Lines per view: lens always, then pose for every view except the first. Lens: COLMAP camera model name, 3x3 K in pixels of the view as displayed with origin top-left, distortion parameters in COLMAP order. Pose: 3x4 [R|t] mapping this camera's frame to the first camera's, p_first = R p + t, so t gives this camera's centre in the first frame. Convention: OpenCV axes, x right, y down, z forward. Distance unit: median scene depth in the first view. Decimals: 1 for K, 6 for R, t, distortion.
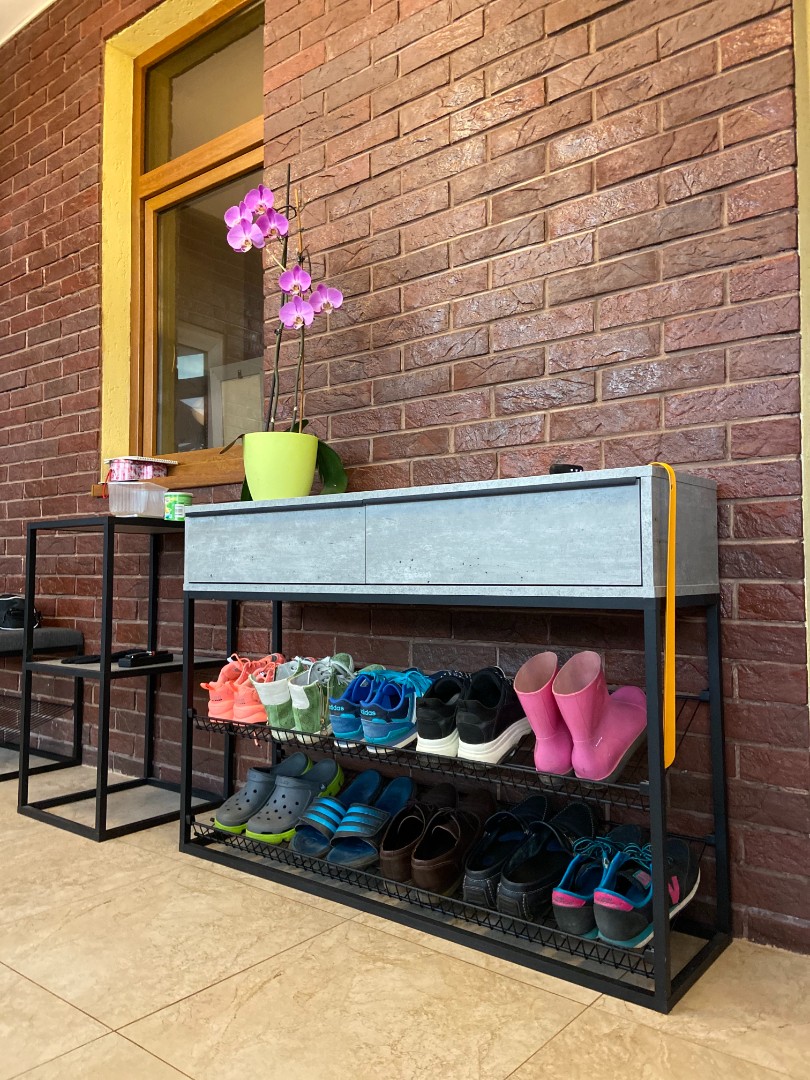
lens RADIAL K [[823.6, 0, 404.9], [0, 823.6, 534.8], [0, 0, 1]] dist [0.087201, -0.089798]
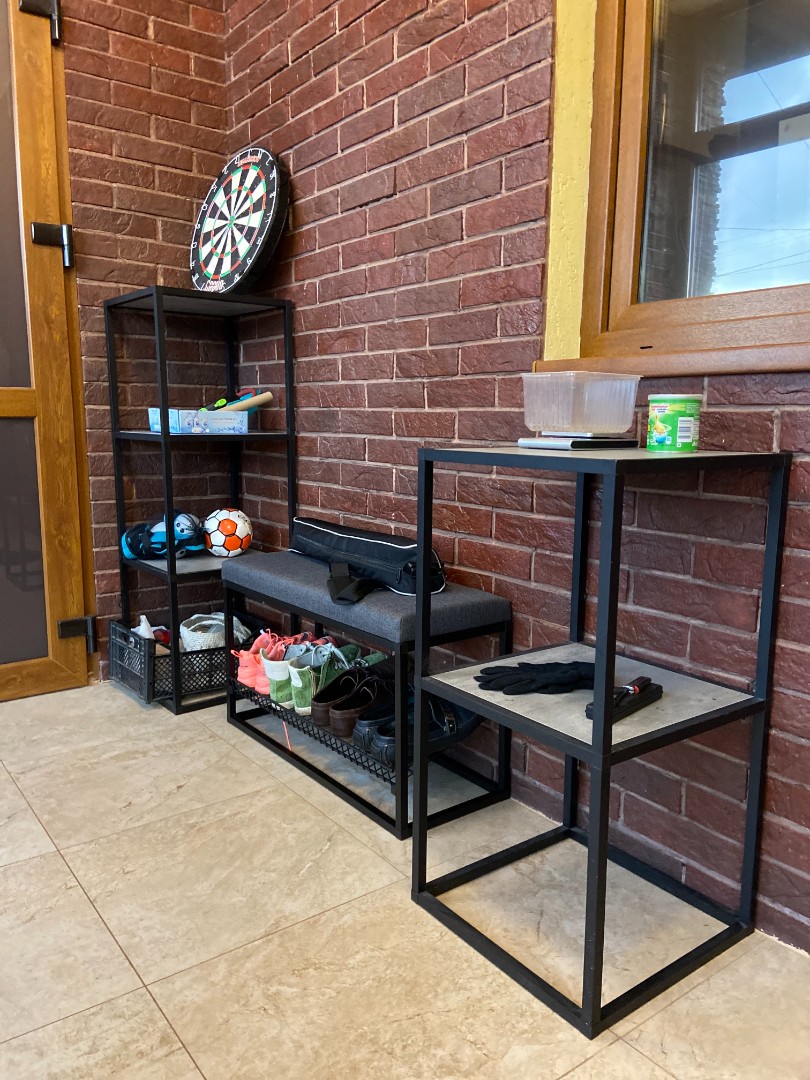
lens RADIAL K [[823.6, 0, 404.1], [0, 823.6, 547.8], [0, 0, 1]] dist [0.087201, -0.089798]
pose [[0.967391, 0.045199, -0.249221, -0.295652], [0.006755, 0.978995, 0.203771, -0.047999], [0.253196, -0.198810, 0.946766, 0.376613]]
